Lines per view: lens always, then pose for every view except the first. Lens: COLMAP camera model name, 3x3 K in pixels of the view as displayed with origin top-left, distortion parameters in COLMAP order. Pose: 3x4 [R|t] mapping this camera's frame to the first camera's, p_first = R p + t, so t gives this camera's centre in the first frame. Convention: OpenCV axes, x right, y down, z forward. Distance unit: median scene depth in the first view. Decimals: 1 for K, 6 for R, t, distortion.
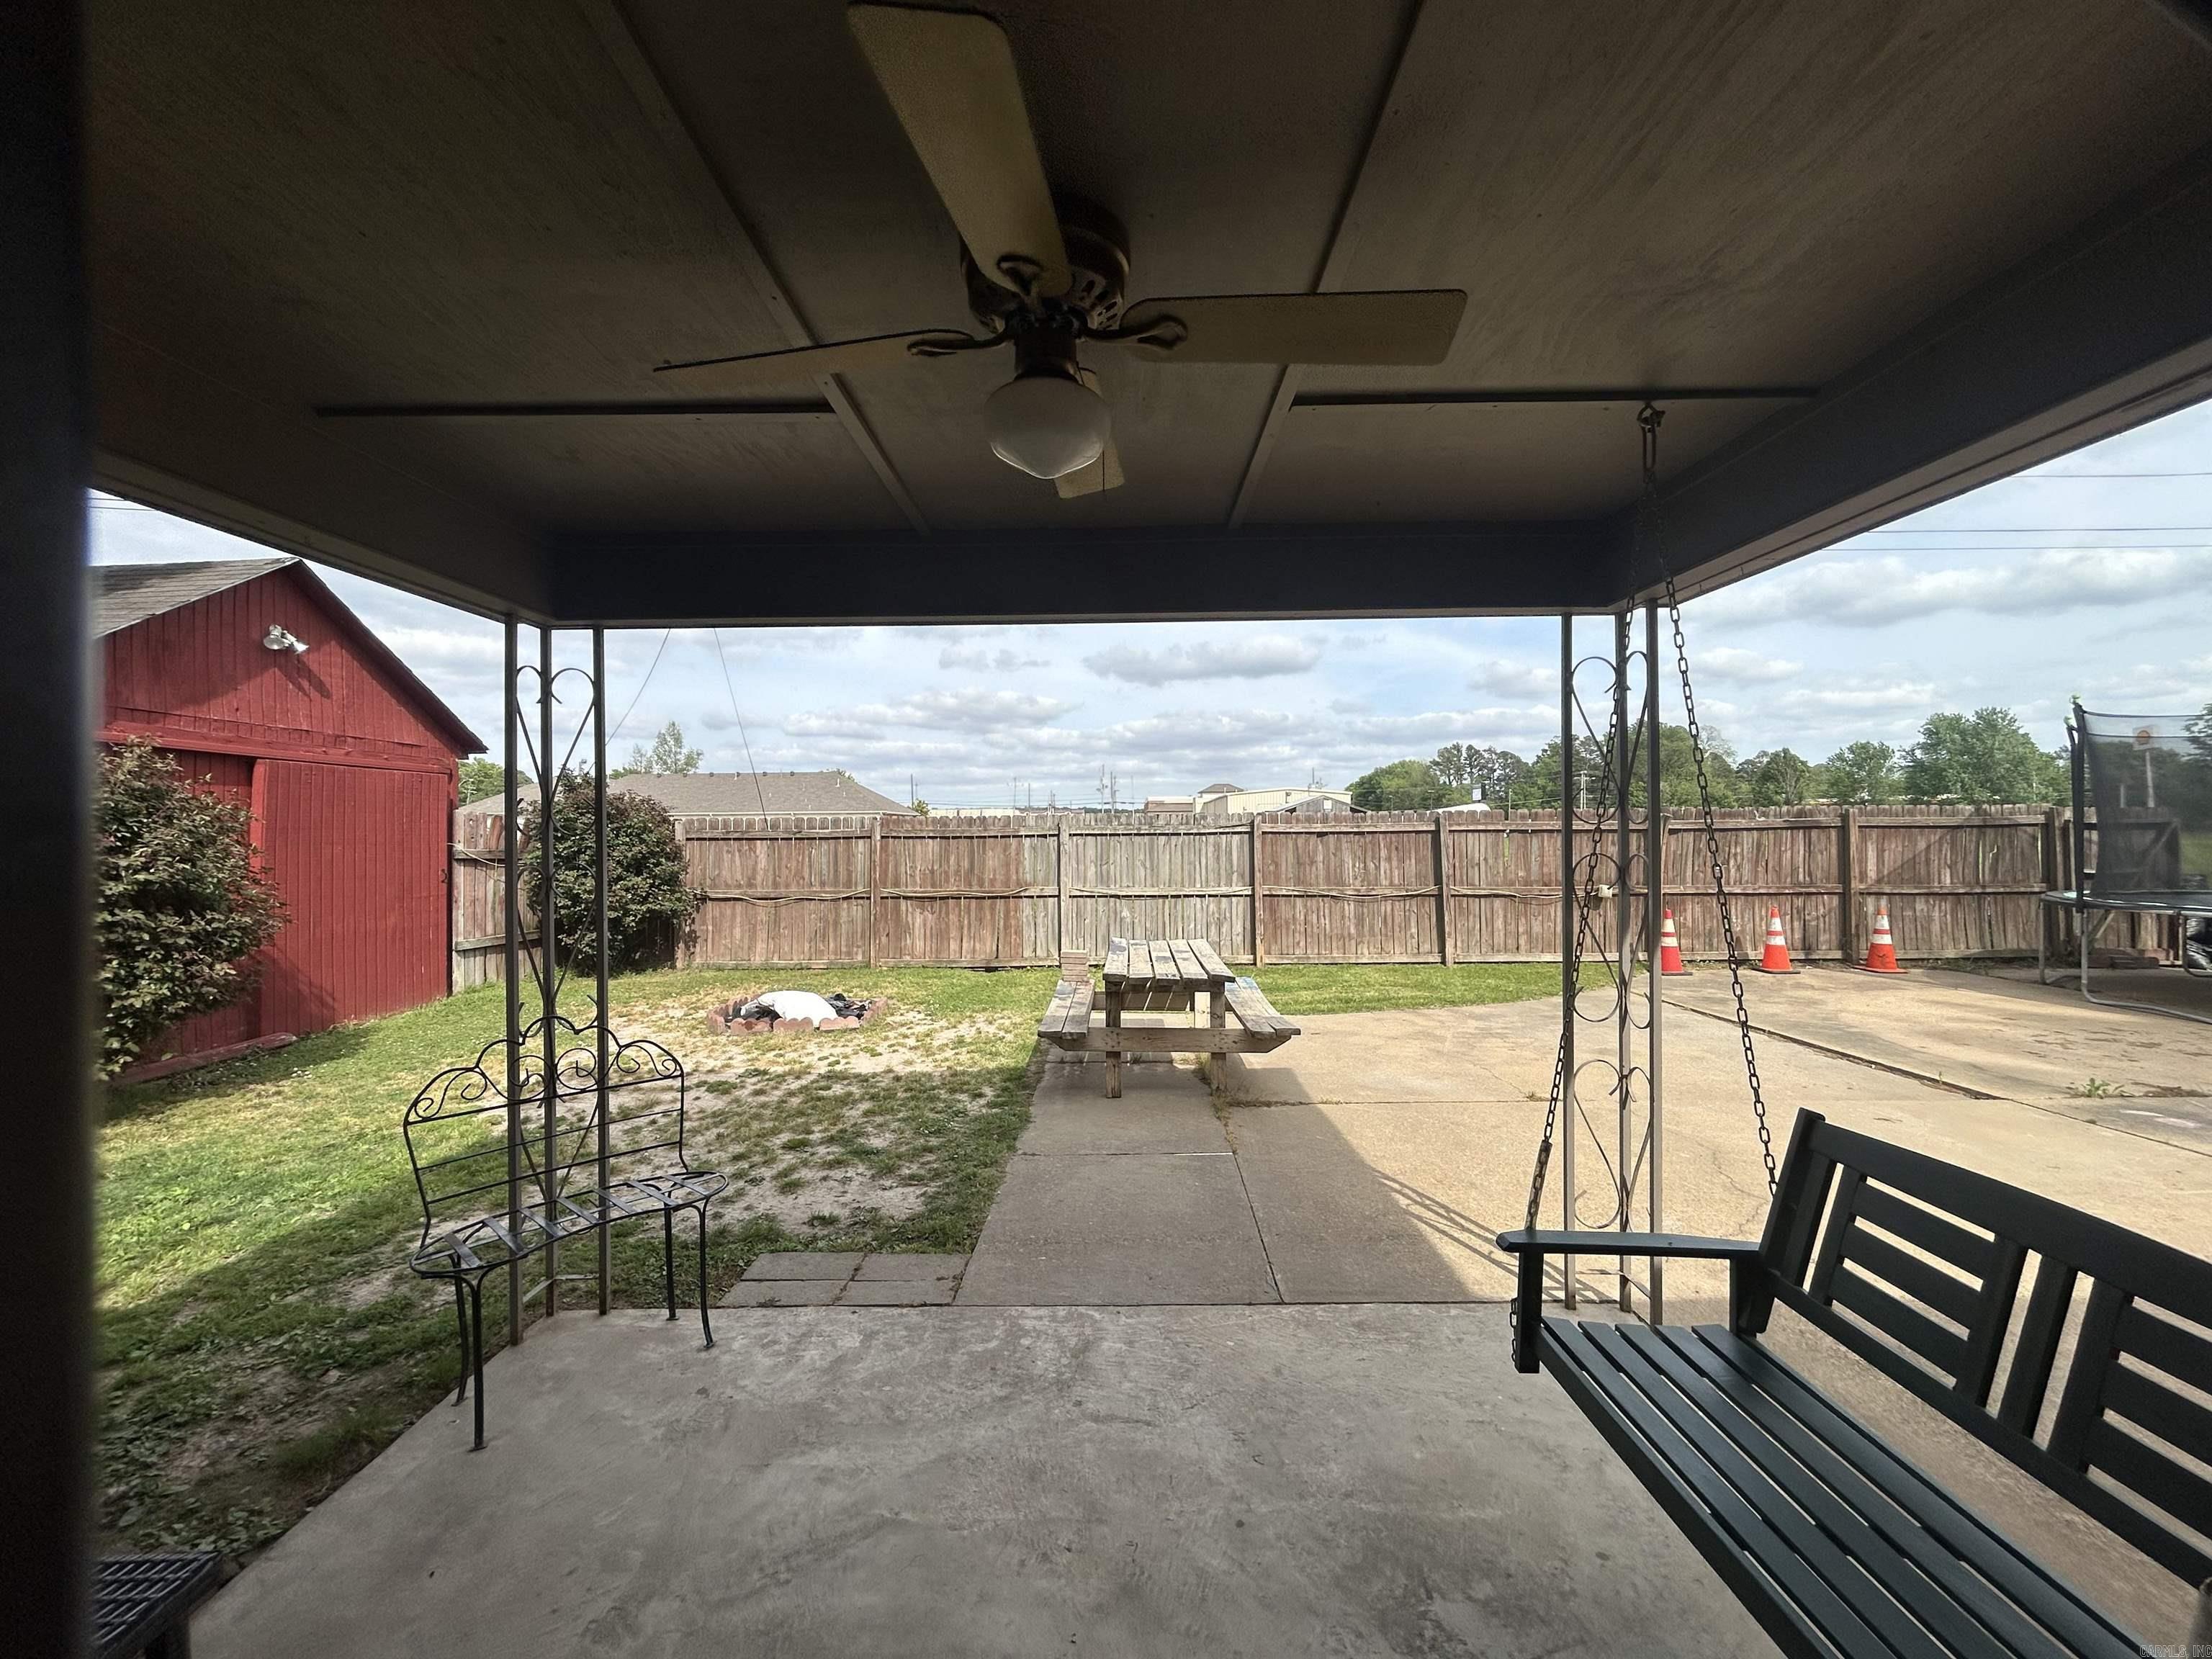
lens RADIAL K [[893.4, 0, 1103.0], [0, 893.4, 825.3], [0, 0, 1]] dist [0.000447, 0.000459]
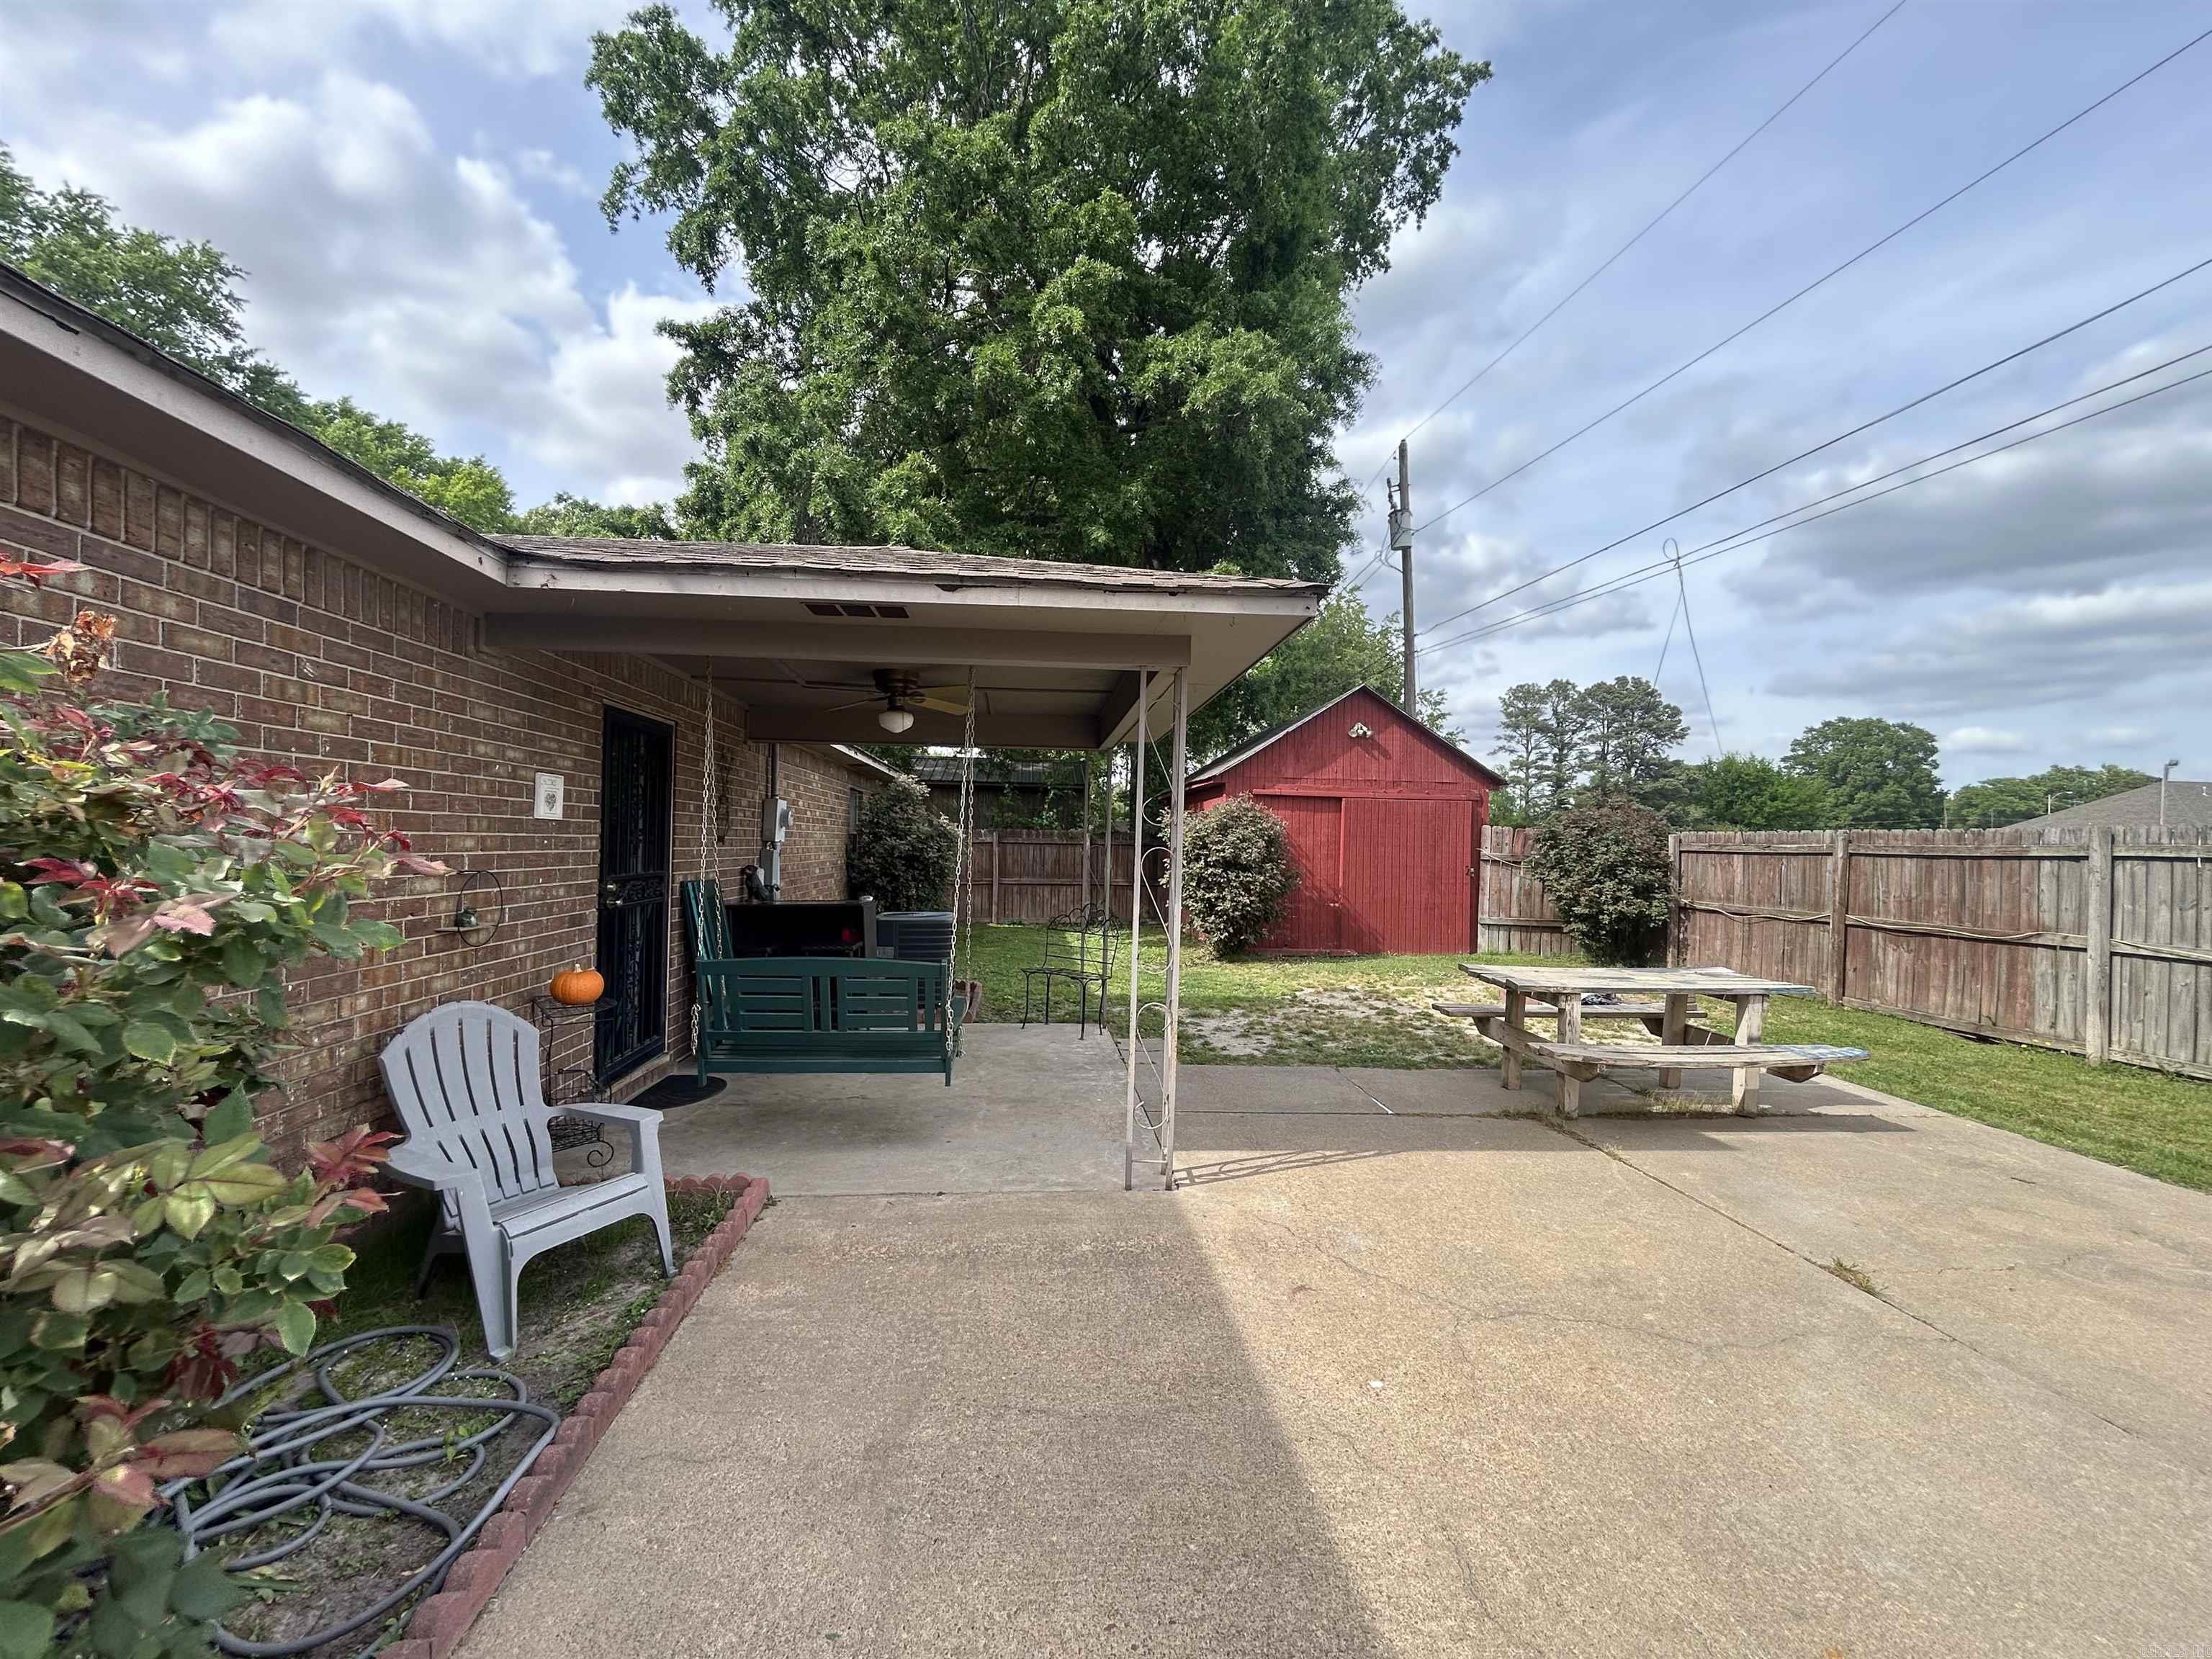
lens RADIAL K [[893.4, 0, 1111.4], [0, 893.4, 821.6], [0, 0, 1]] dist [0.000447, 0.000459]
pose [[0.106334, -0.011438, -0.994265, 0.535126], [-0.014166, 0.999815, -0.013017, 0.003222], [0.994230, 0.015469, 0.106153, 0.214111]]
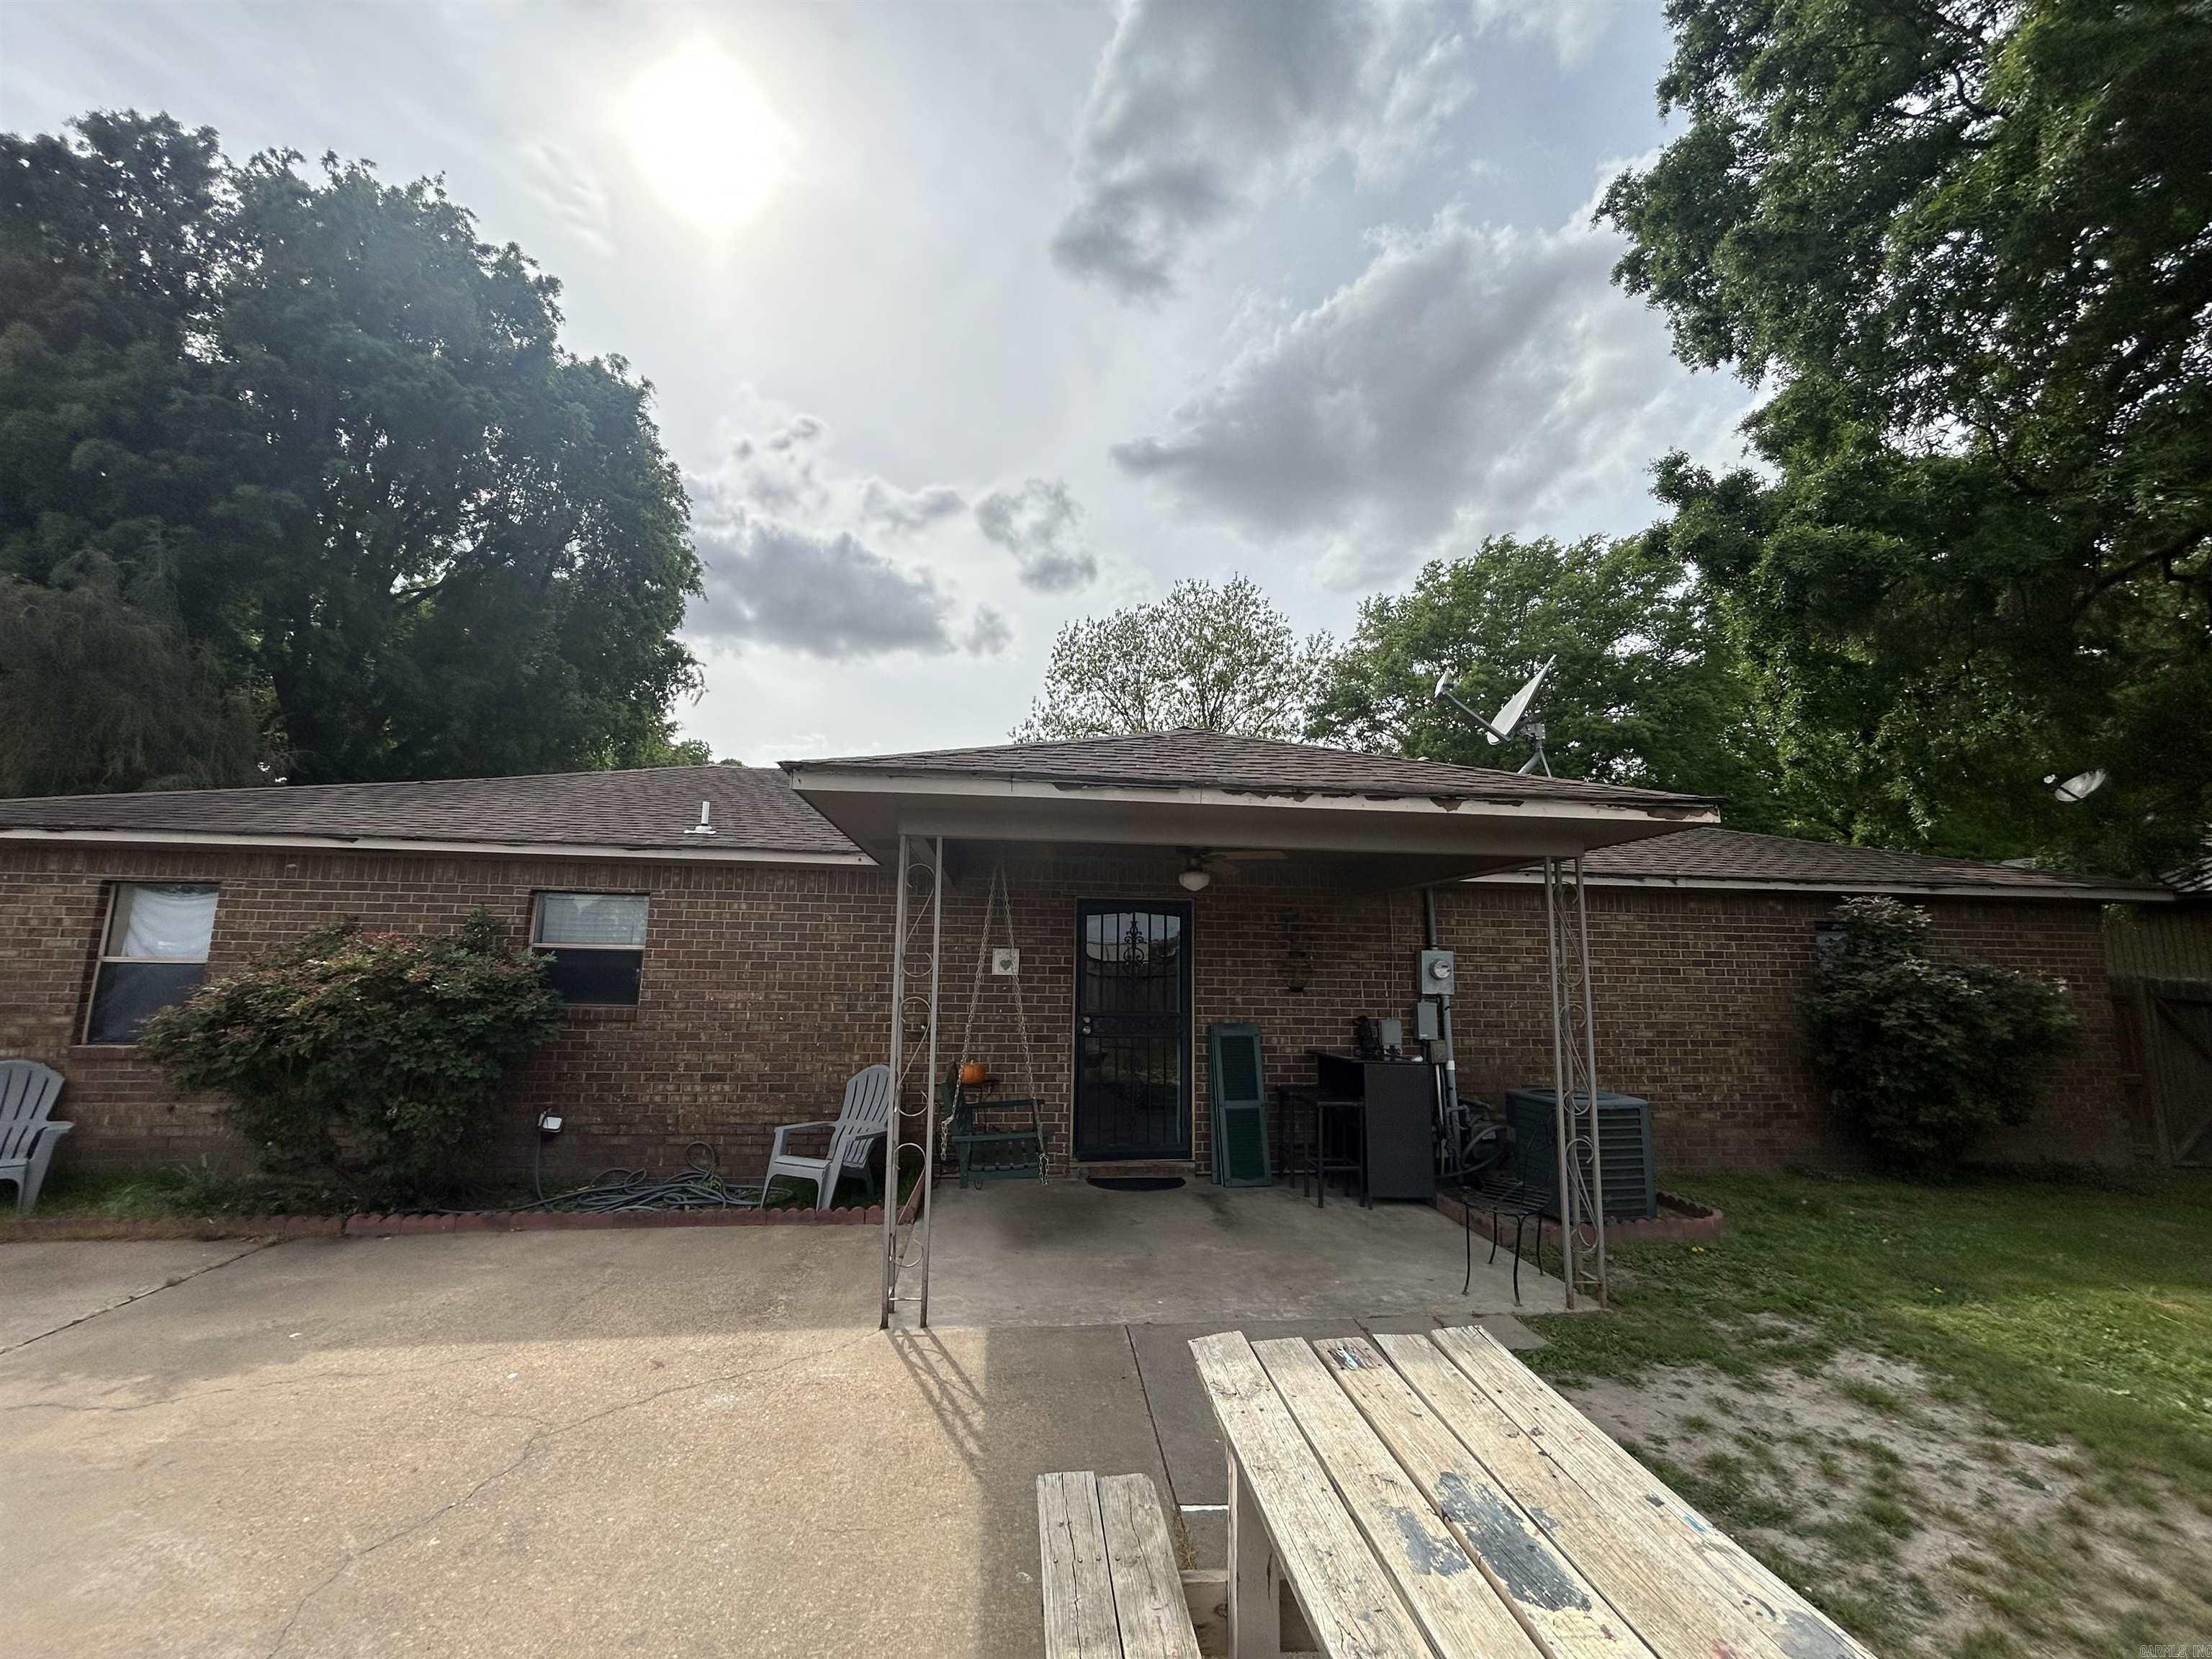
lens RADIAL K [[893.4, 0, 1107.2], [0, 893.4, 826.8], [0, 0, 1]] dist [0.000447, 0.000459]
pose [[-0.992031, -0.025103, -0.123471, 0.121031], [-0.005298, 0.987396, -0.158184, -0.003882], [0.125885, -0.156269, -0.979660, 0.712437]]
